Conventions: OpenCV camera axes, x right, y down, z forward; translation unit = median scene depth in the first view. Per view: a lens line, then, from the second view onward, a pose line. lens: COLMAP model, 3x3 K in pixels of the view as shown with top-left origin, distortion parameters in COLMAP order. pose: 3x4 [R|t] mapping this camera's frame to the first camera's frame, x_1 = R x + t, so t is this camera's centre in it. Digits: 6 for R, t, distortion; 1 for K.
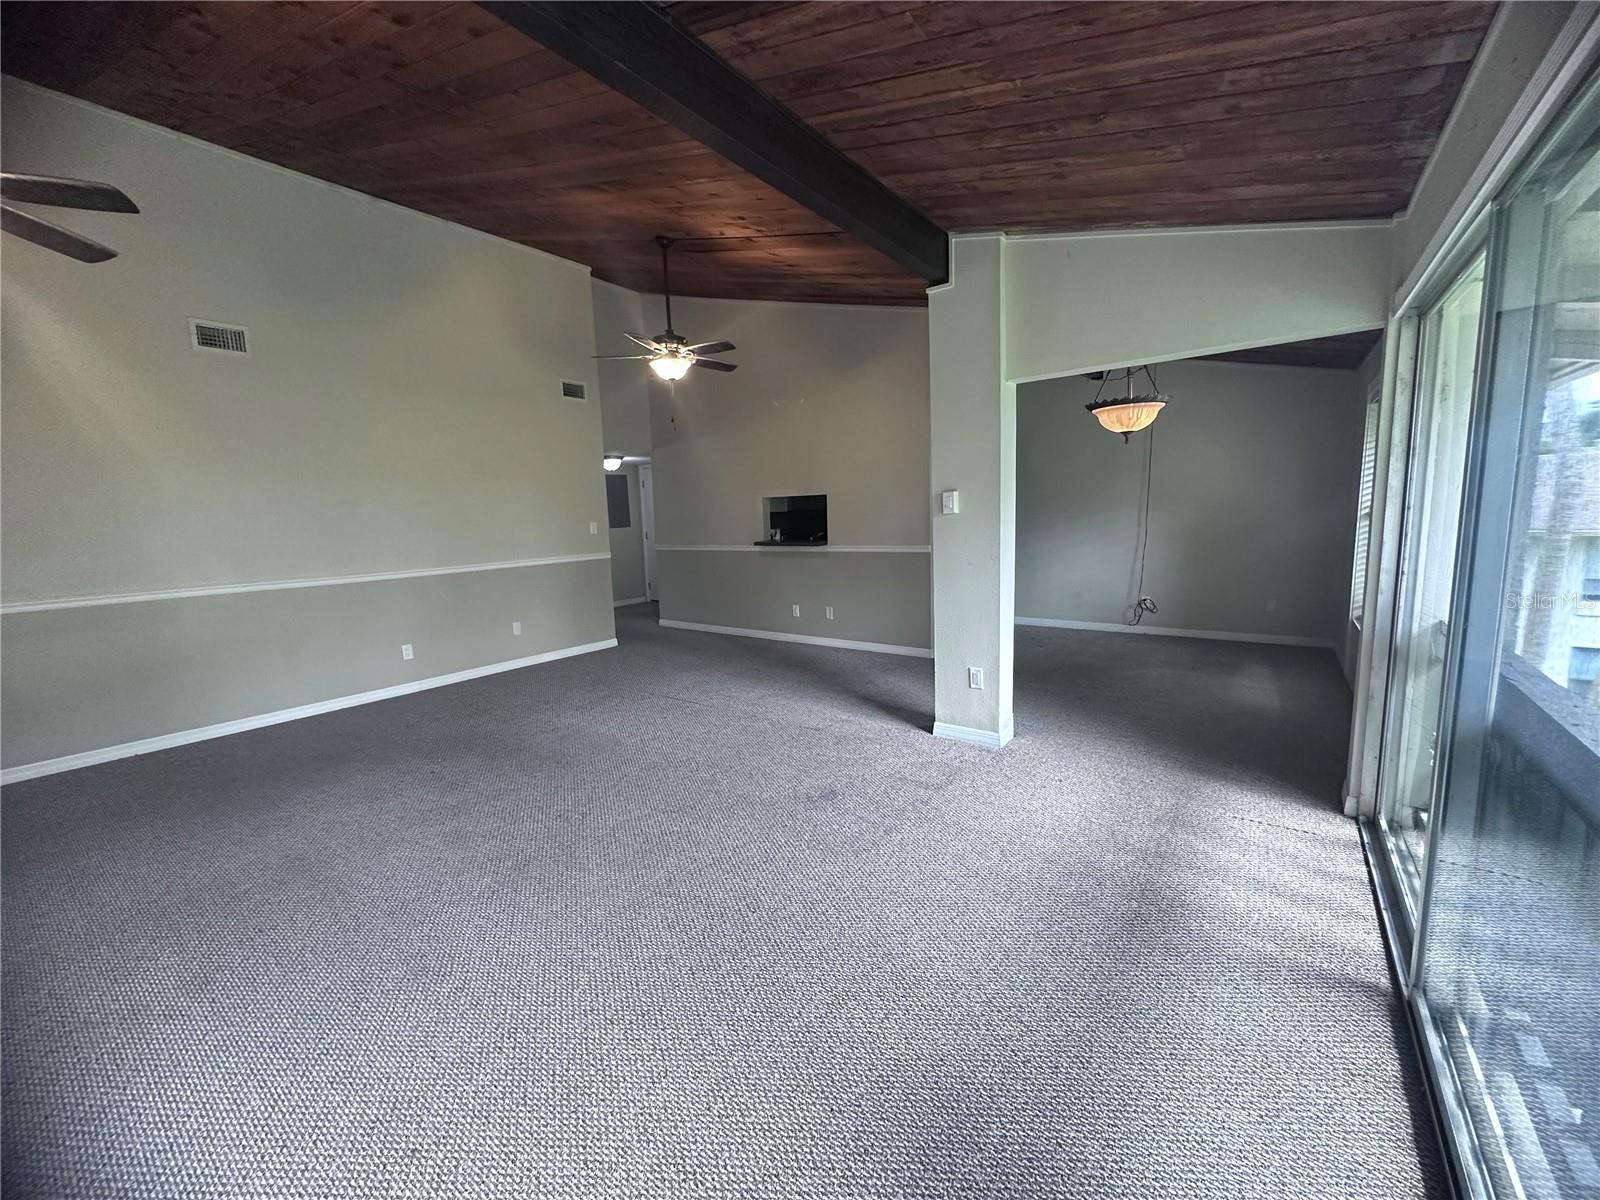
lens RADIAL K [[643.9, 0, 799.5], [0, 643.9, 597.6], [0, 0, 1]] dist [-0.000121, 0.000412]
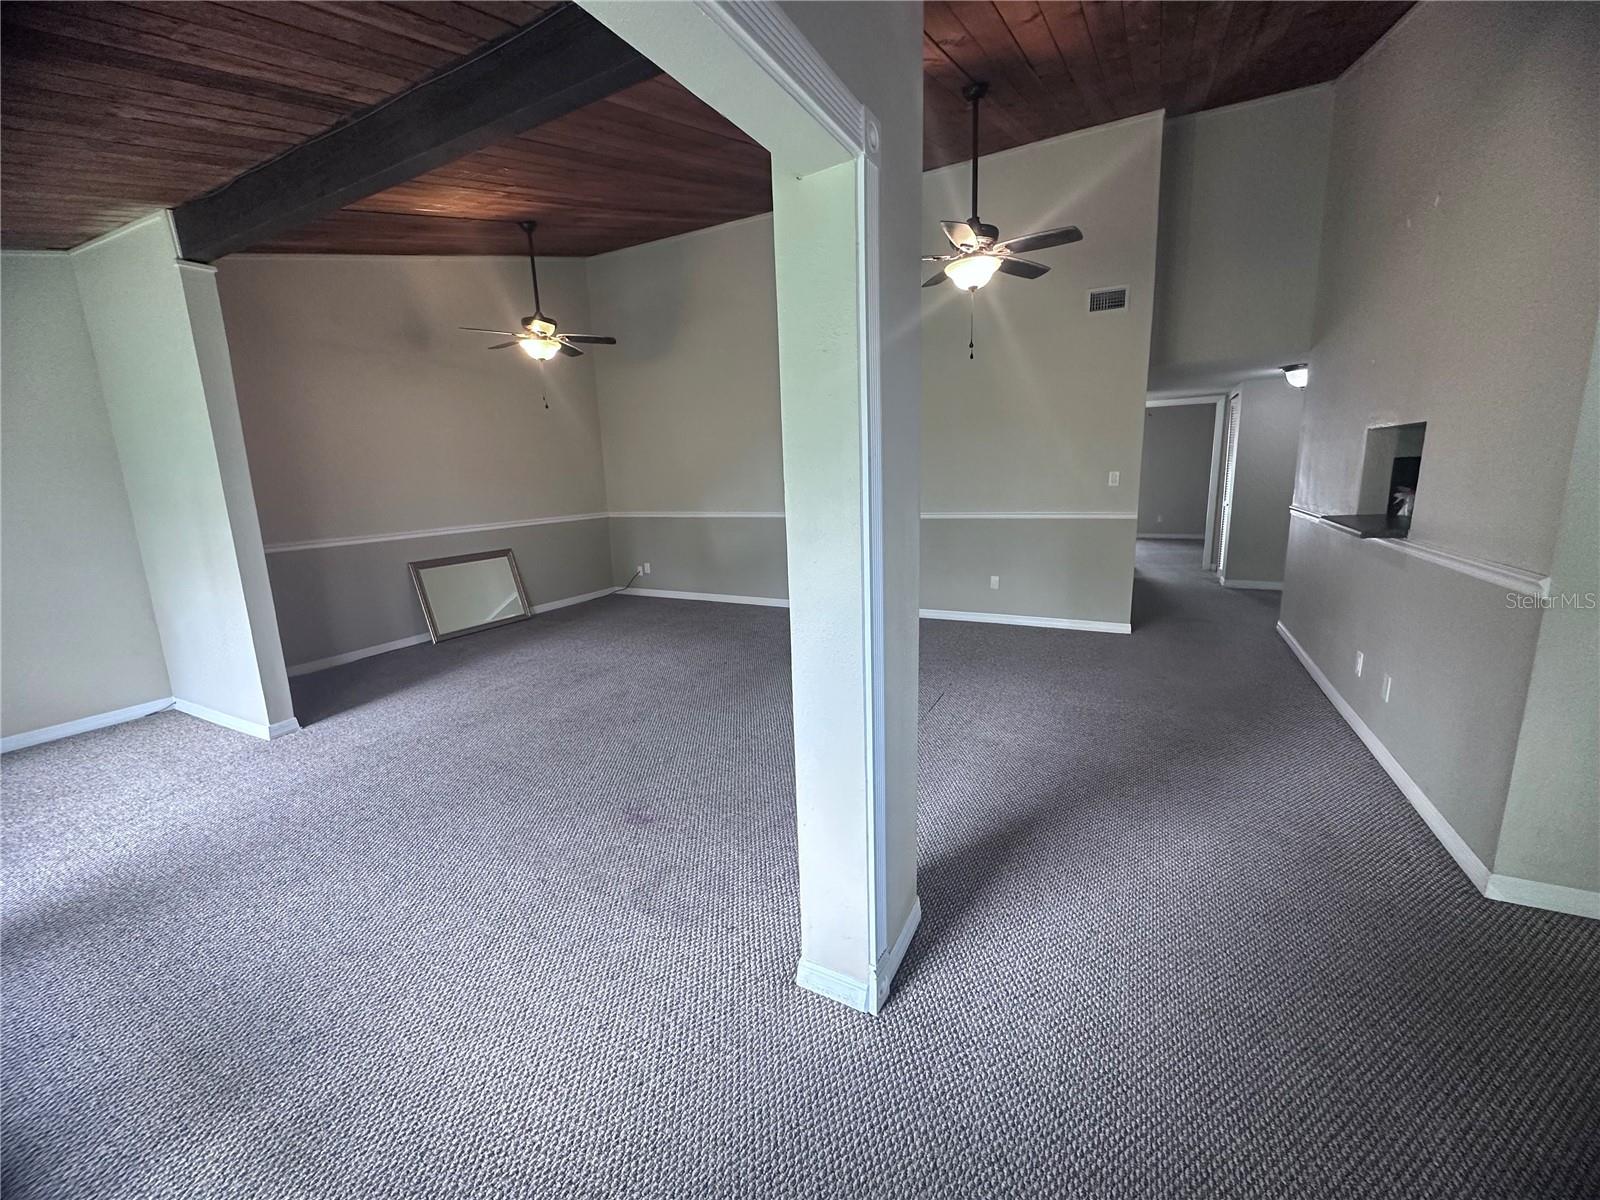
lens RADIAL K [[643.9, 0, 799.5], [0, 643.9, 597.6], [0, 0, 1]] dist [-0.000121, 0.000412]
pose [[0.162002, 0.218763, -0.962236, 0.482283], [-0.109373, 0.973090, 0.202816, -0.100846], [0.980710, 0.072386, 0.181569, 0.591485]]
